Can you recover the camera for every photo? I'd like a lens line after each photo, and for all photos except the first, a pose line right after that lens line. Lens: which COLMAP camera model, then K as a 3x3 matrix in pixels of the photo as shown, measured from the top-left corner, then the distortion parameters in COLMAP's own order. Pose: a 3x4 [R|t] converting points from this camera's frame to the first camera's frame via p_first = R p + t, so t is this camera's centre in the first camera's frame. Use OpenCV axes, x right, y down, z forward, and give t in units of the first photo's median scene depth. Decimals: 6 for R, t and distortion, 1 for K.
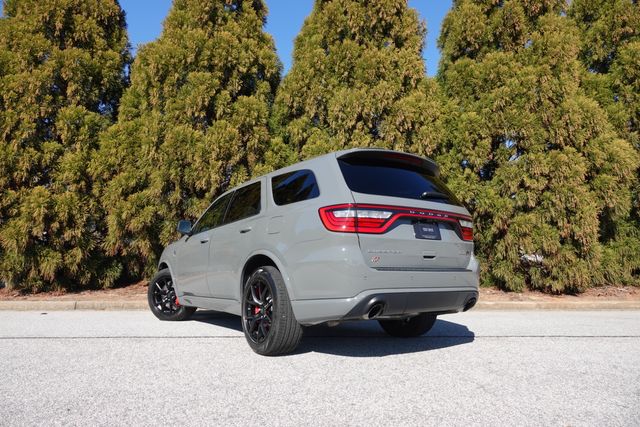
lens RADIAL K [[477.0, 0, 319.4], [0, 477.0, 207.6], [0, 0, 1]] dist [0.003039, 0.004163]
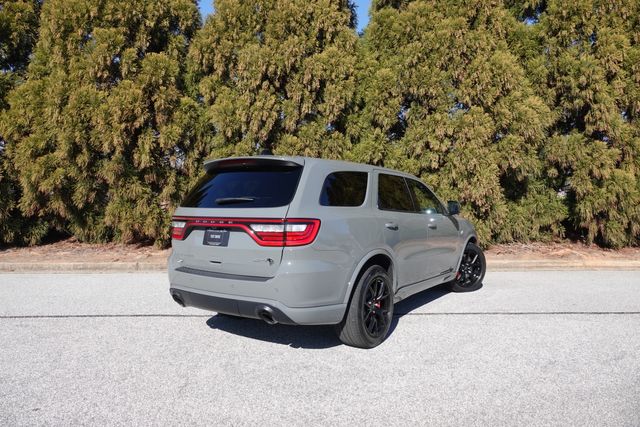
lens RADIAL K [[477.0, 0, 318.5], [0, 477.0, 215.9], [0, 0, 1]] dist [0.003039, 0.004163]
pose [[0.999959, -0.003446, -0.008325, 0.193763], [0.004702, 0.987767, 0.155867, -0.056429], [0.007686, -0.155900, 0.987743, -0.013211]]
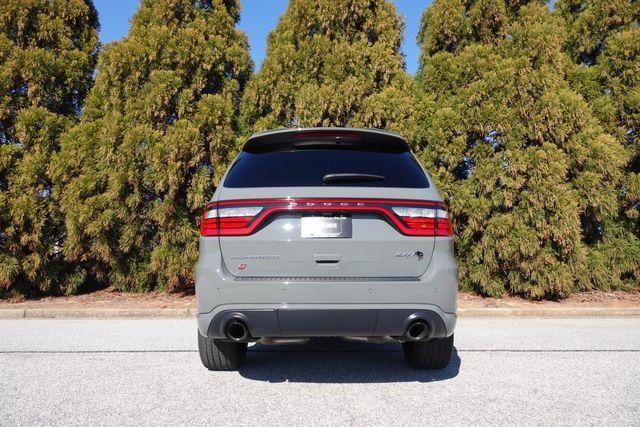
lens RADIAL K [[477.0, 0, 317.1], [0, 477.0, 207.9], [0, 0, 1]] dist [0.003039, 0.004163]
pose [[0.999562, -0.008149, -0.028460, 0.088878], [0.007960, 0.999946, -0.006737, 0.003348], [0.028514, 0.006507, 0.999572, 0.047420]]
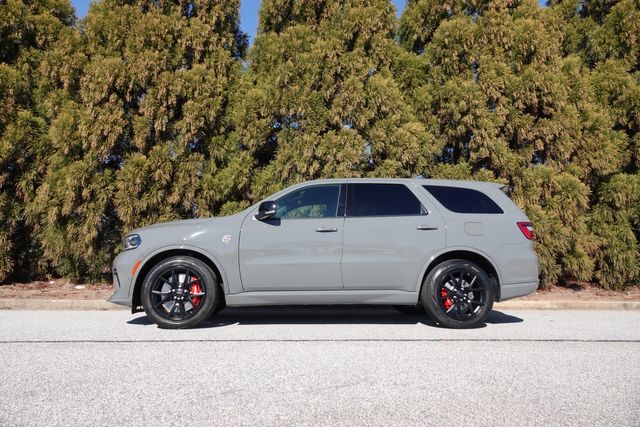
lens RADIAL K [[477.0, 0, 323.4], [0, 477.0, 208.8], [0, 0, 1]] dist [0.003039, 0.004163]
pose [[0.998187, 0.012255, 0.058923, 0.404221], [-0.012212, 0.999925, -0.001086, 0.025251], [-0.058932, 0.000364, 0.998262, 0.101130]]
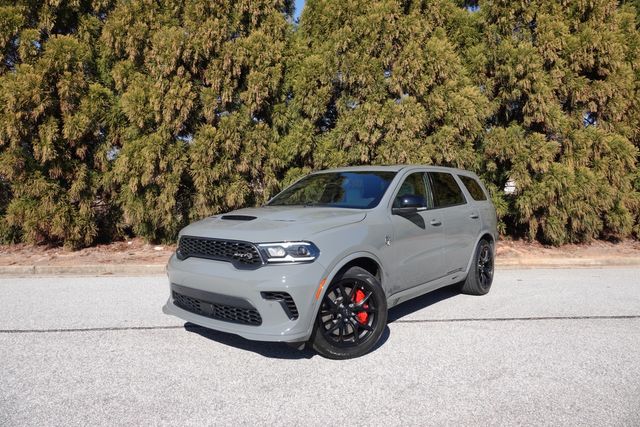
lens RADIAL K [[477.0, 0, 322.7], [0, 477.0, 217.5], [0, 0, 1]] dist [0.003039, 0.004163]
pose [[0.999196, -0.009232, 0.039002, 0.303376], [0.002748, 0.986602, 0.163123, -0.043393], [-0.039985, -0.162885, 0.985835, 0.052554]]
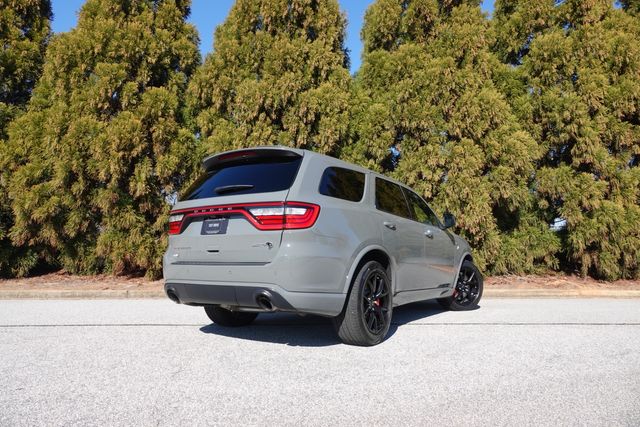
lens RADIAL K [[477.0, 0, 319.8], [0, 477.0, 209.0], [0, 0, 1]] dist [0.003039, 0.004163]
pose [[0.999935, 0.000206, 0.011404, 0.188087], [-0.000550, 0.999545, 0.030155, -0.006991], [-0.011393, -0.030160, 0.999480, -0.018990]]
